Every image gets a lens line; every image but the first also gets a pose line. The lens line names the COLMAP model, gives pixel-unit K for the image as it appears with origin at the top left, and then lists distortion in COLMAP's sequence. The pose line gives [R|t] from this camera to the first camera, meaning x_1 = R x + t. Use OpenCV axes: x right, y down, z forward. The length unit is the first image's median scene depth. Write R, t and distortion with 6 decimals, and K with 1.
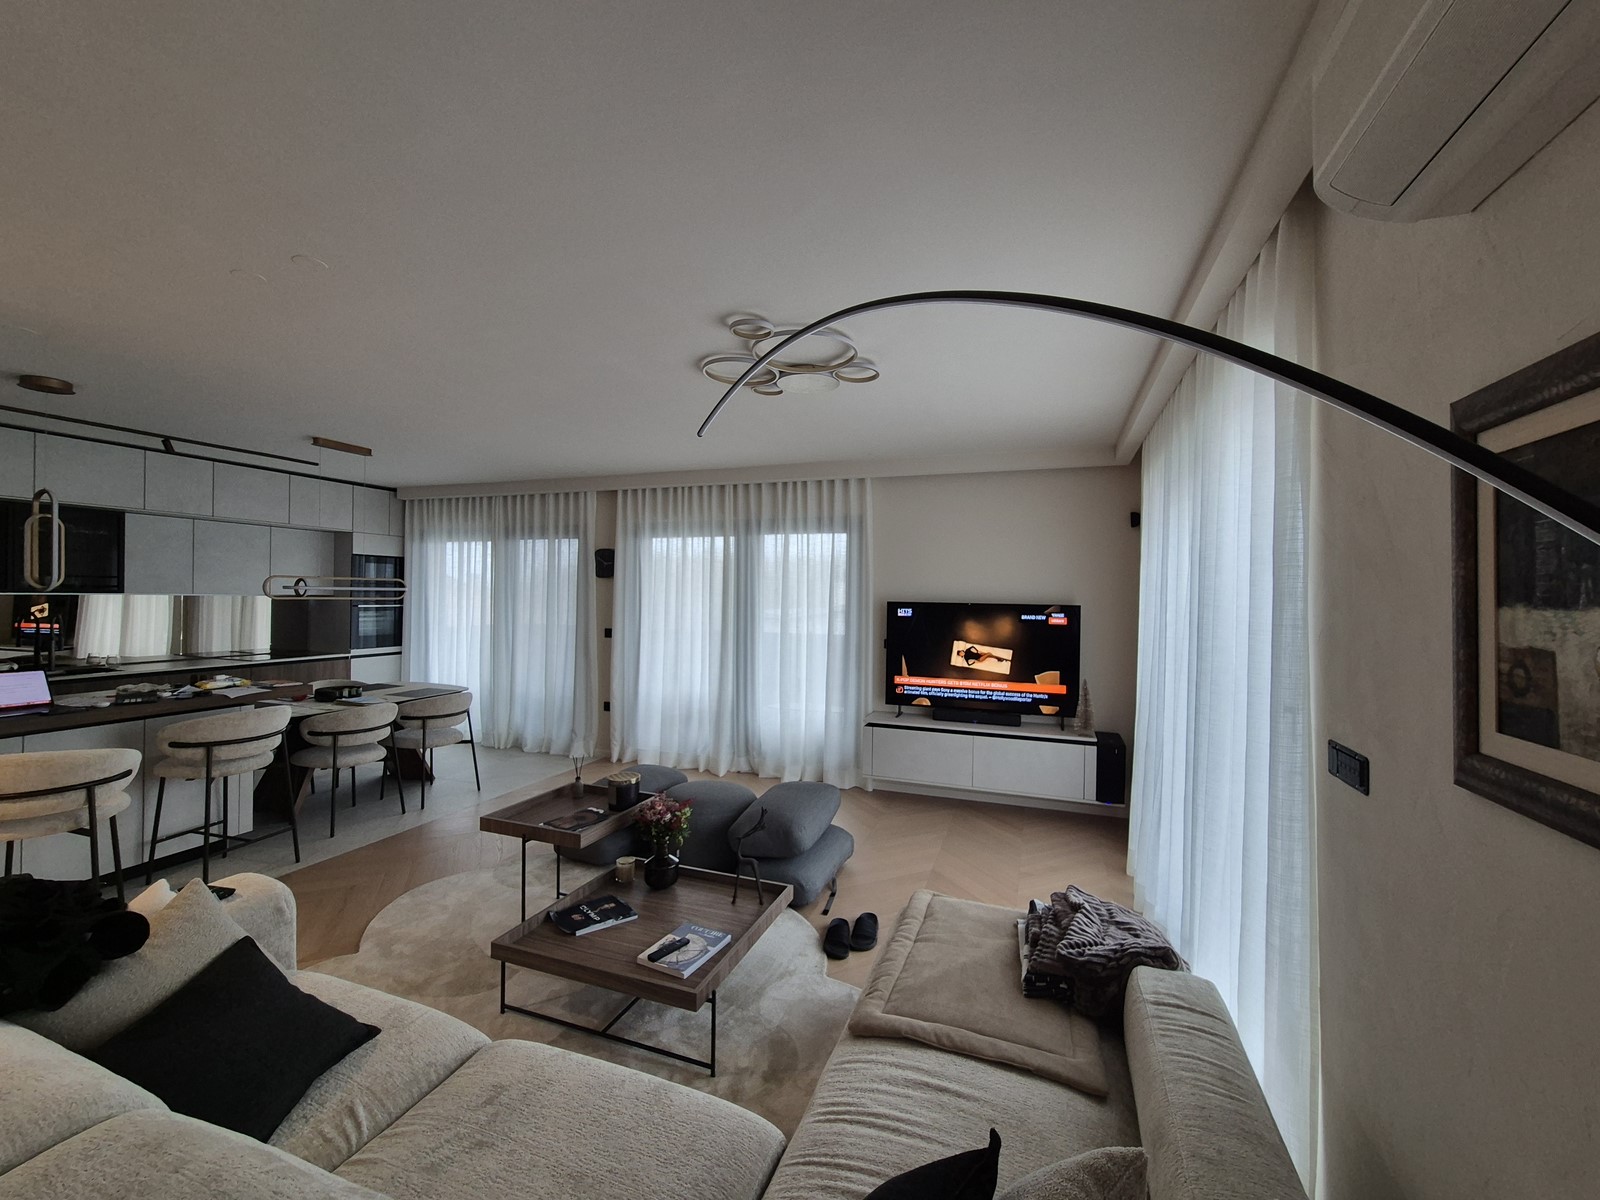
lens RADIAL K [[656.4, 0, 799.9], [0, 656.4, 594.1], [0, 0, 1]] dist [-0.005796, 0.000254]
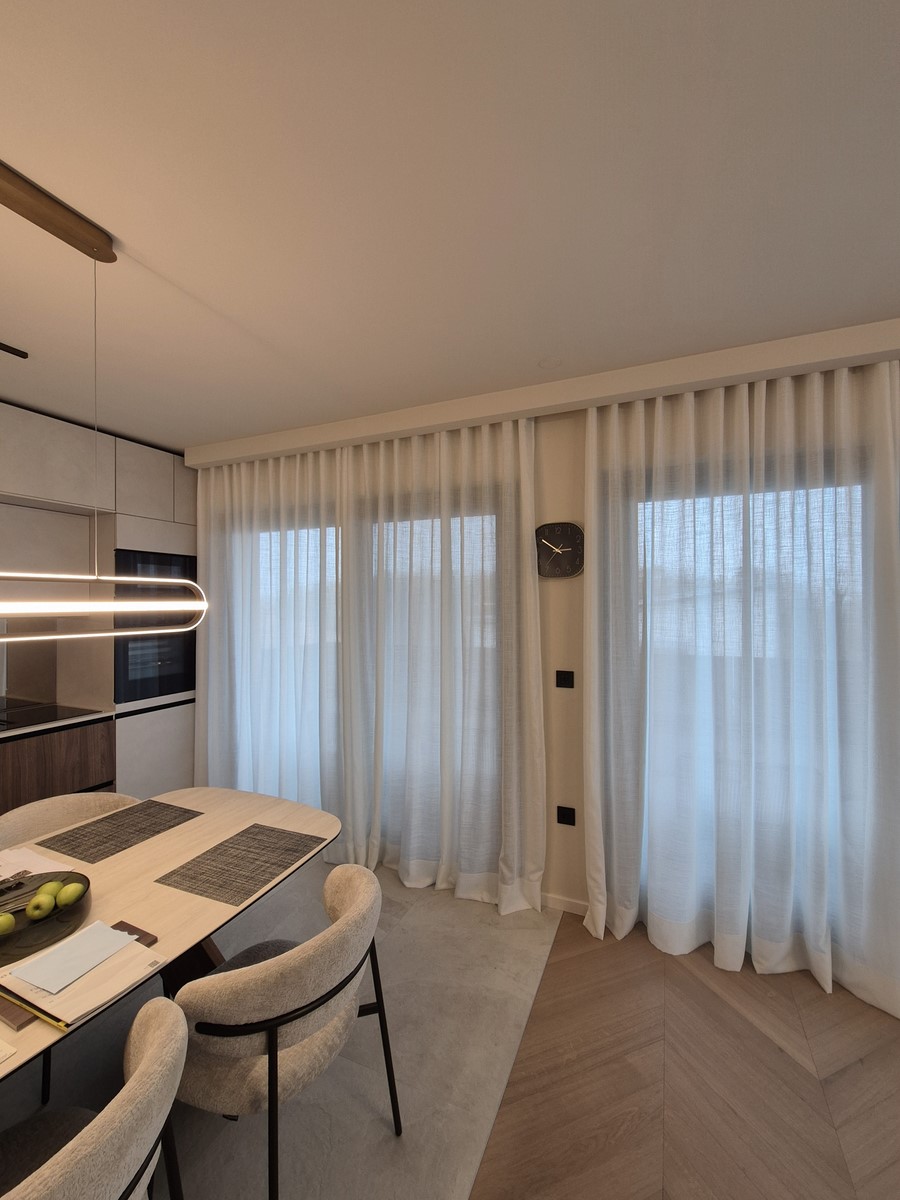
lens RADIAL K [[492.3, 0, 450.0], [0, 492.3, 603.5], [0, 0, 1]] dist [-0.005796, 0.000254]
pose [[0.997856, -0.016961, -0.063207, -0.391594], [0.016640, 0.999846, -0.005603, -0.003087], [0.063292, 0.004539, 0.997985, 0.642034]]
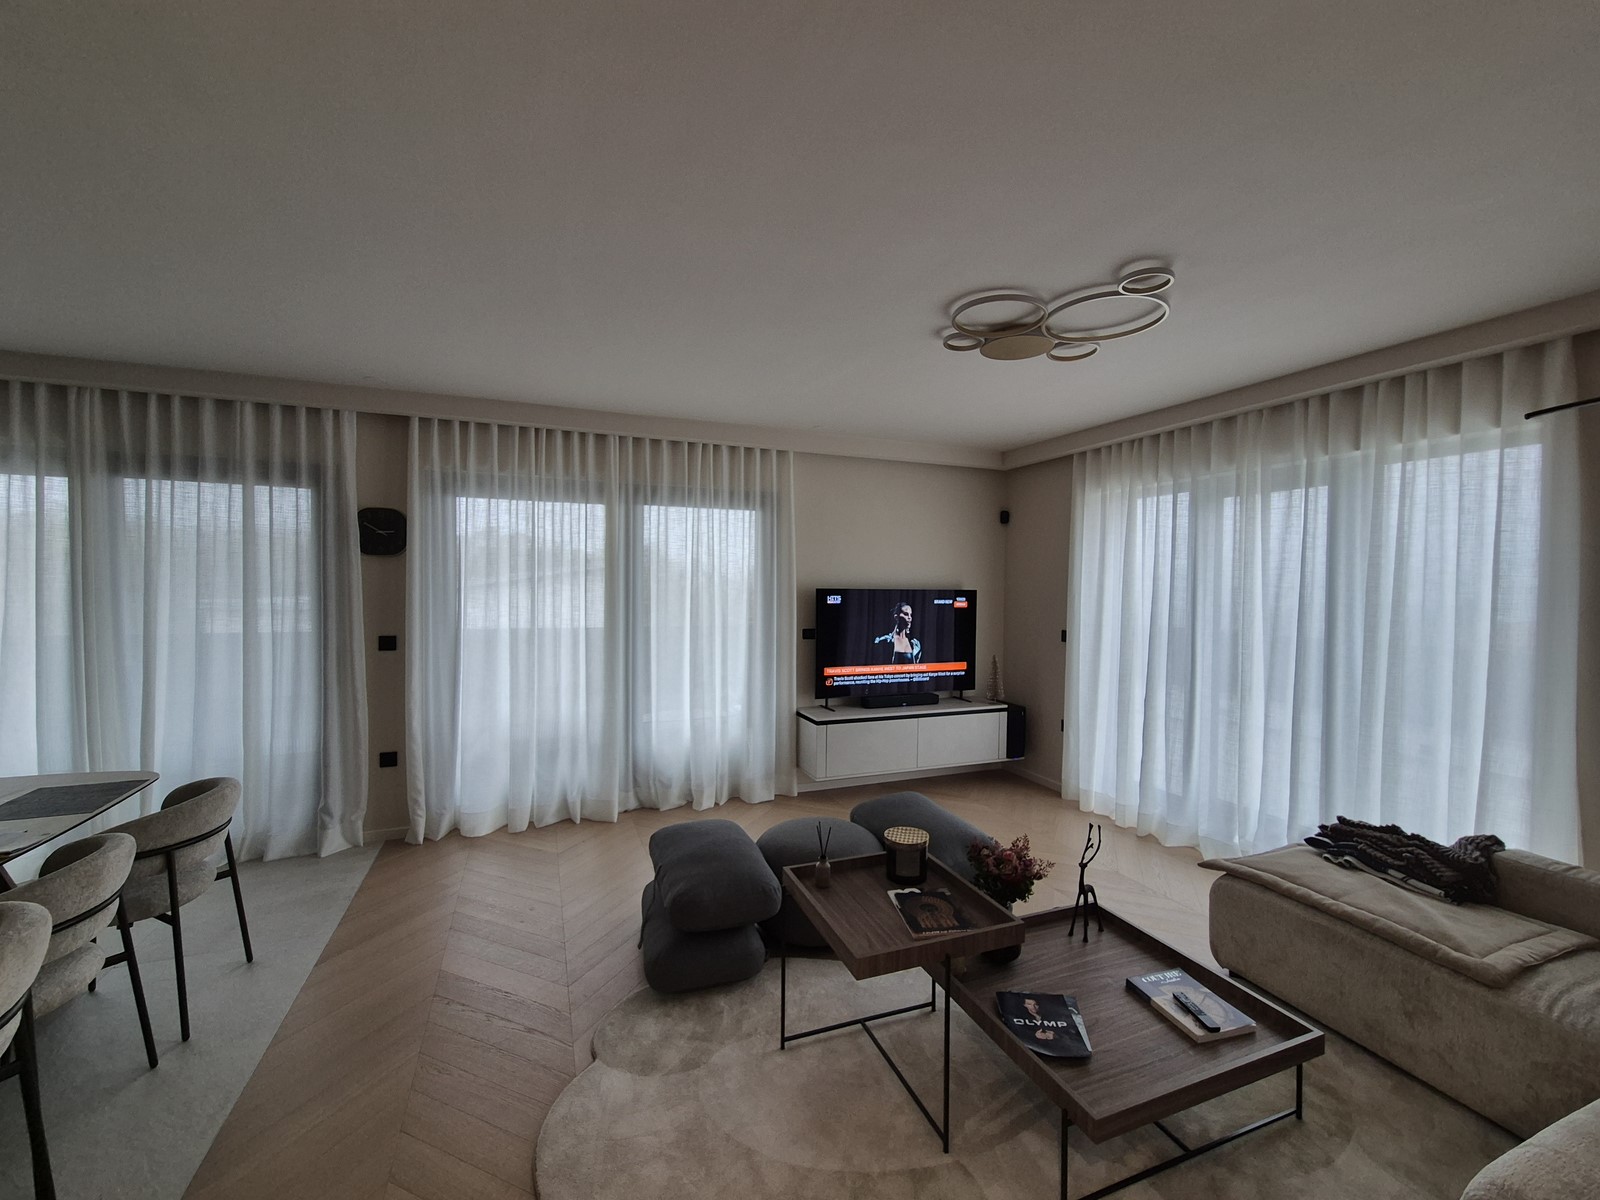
lens RADIAL K [[656.4, 0, 797.2], [0, 656.4, 590.7], [0, 0, 1]] dist [-0.005796, 0.000254]
pose [[0.747179, -0.012610, 0.664504, -0.453075], [0.000451, 0.999829, 0.018466, -0.002304], [-0.664623, -0.013498, 0.747057, 0.294221]]
